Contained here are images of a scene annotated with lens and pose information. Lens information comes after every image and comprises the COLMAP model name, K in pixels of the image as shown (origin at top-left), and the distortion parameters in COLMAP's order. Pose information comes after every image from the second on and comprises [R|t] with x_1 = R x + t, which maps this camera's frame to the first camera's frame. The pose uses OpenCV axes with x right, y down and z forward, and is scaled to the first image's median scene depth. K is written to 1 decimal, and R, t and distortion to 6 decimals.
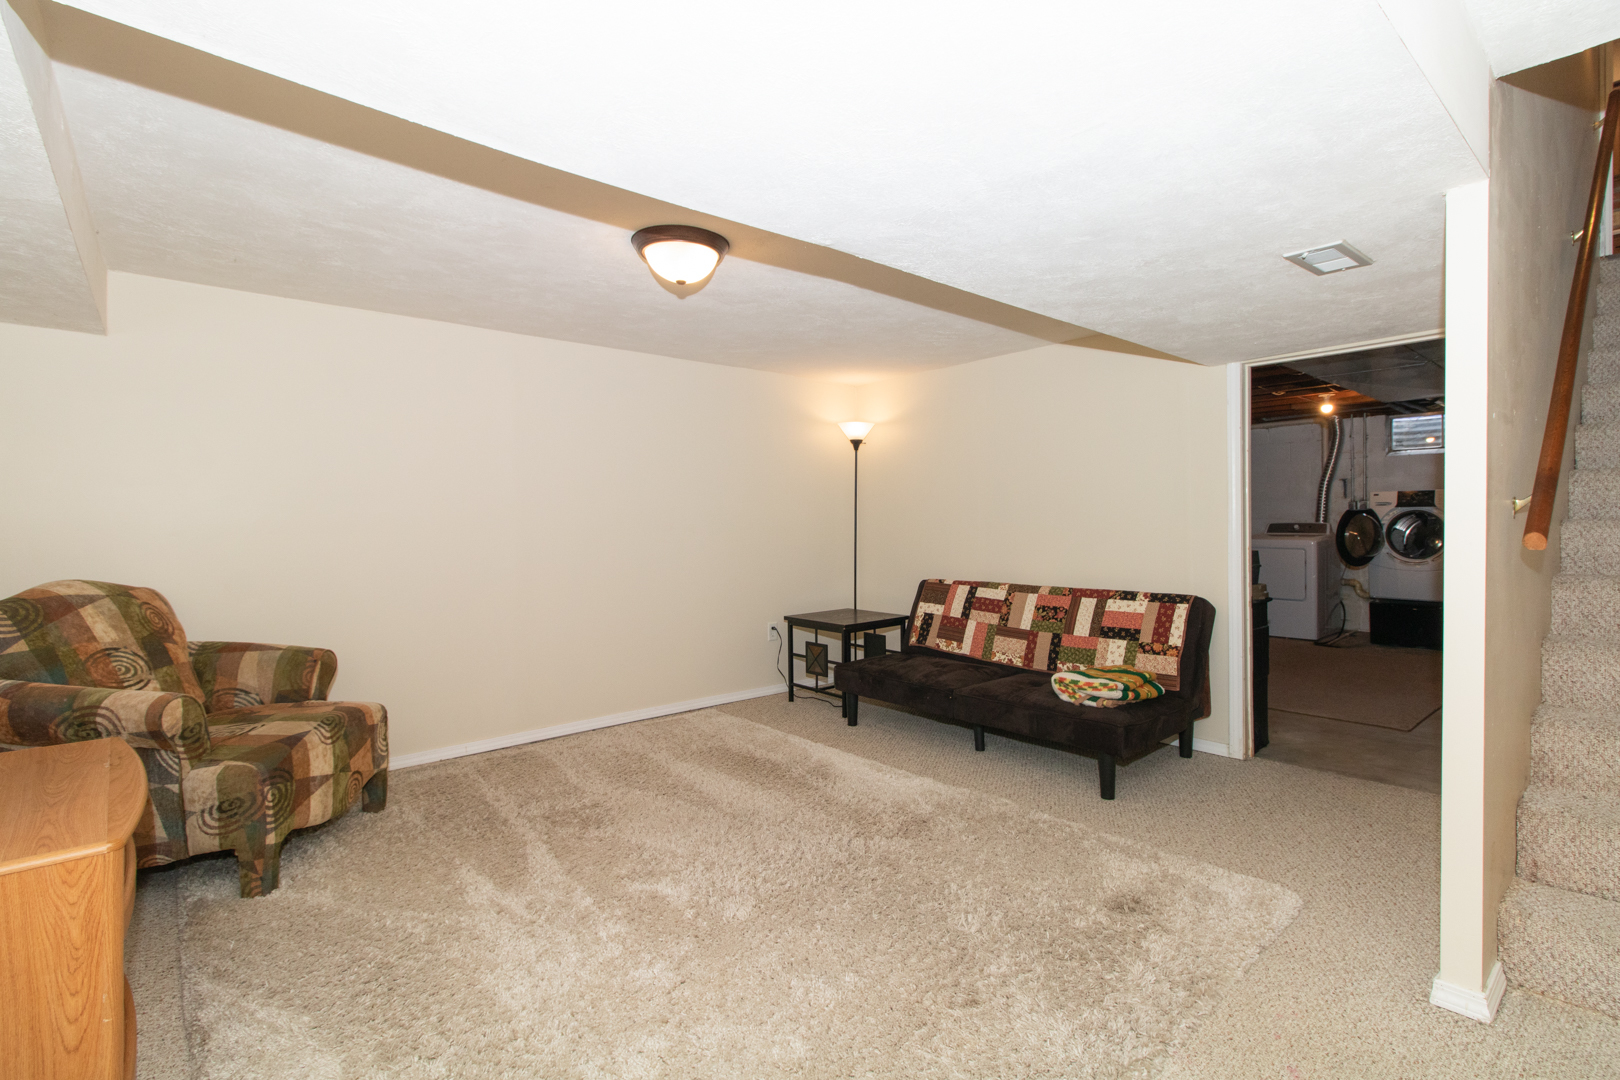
lens RADIAL K [[770.4, 0, 846.5], [0, 770.4, 530.5], [0, 0, 1]] dist [-0.000961, 0.001240]
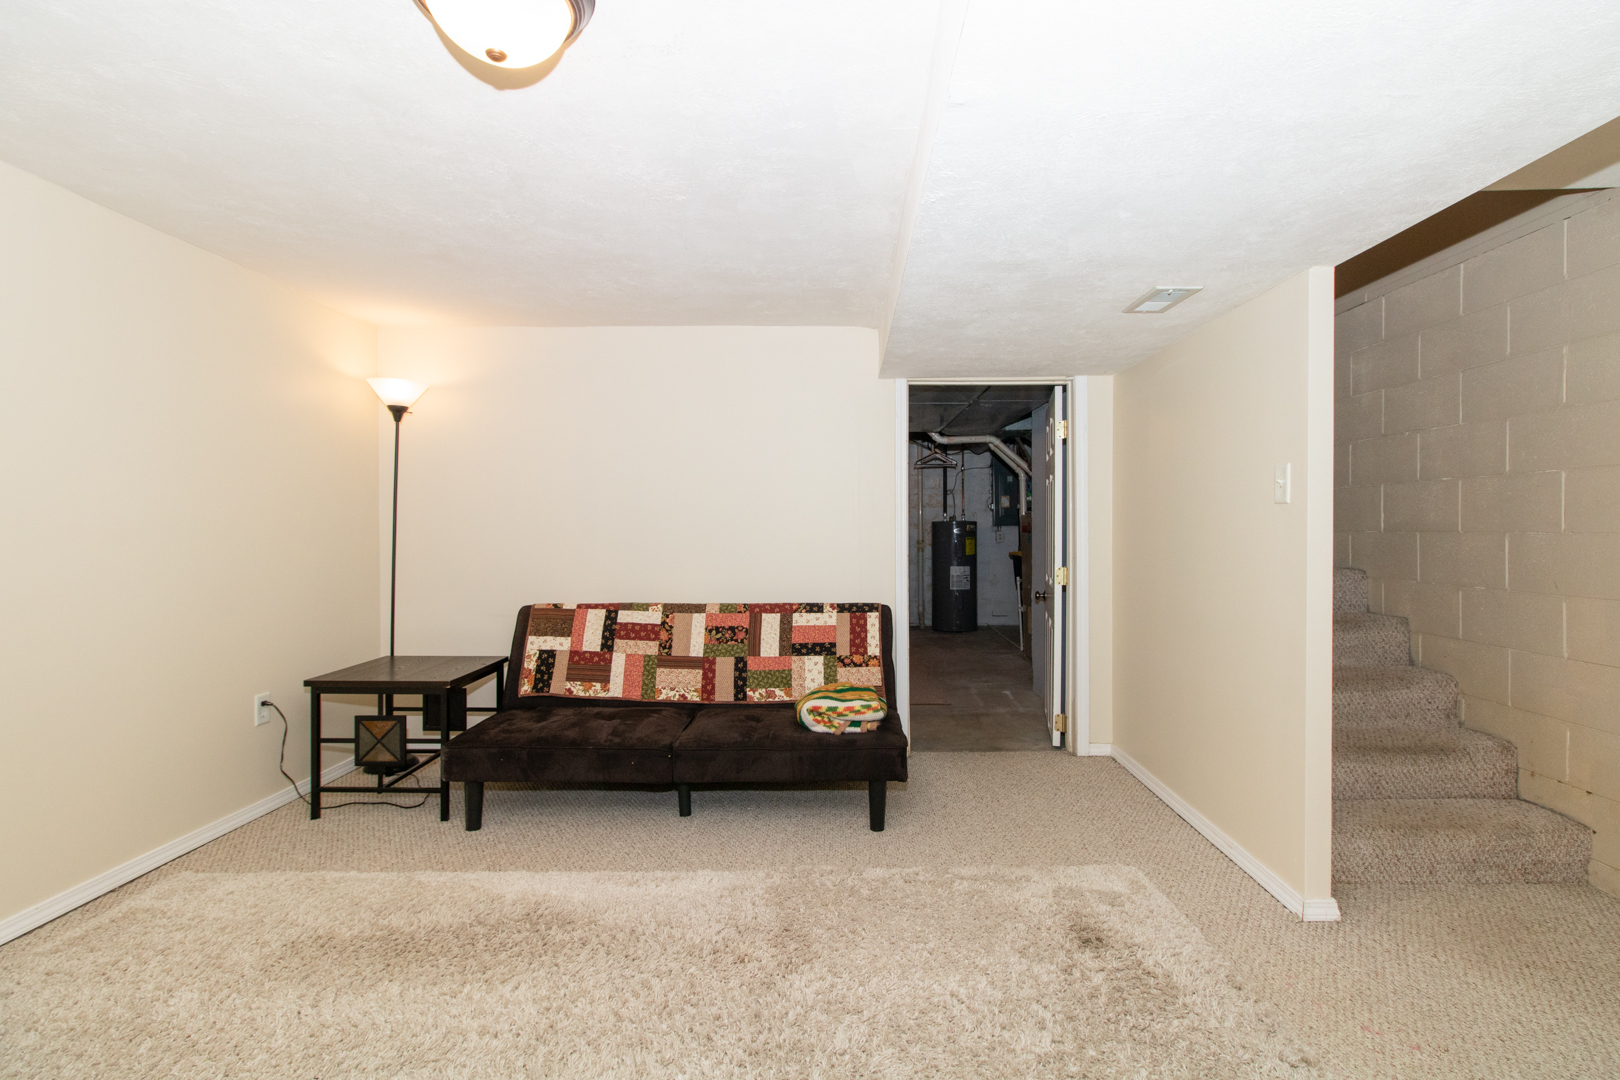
lens RADIAL K [[770.4, 0, 821.5], [0, 770.4, 531.5], [0, 0, 1]] dist [-0.000961, 0.001240]
pose [[0.665904, 0.006841, 0.746006, -0.336529], [0.001880, 0.999939, -0.010848, 0.001512], [-0.746035, 0.008627, 0.665851, 0.372016]]
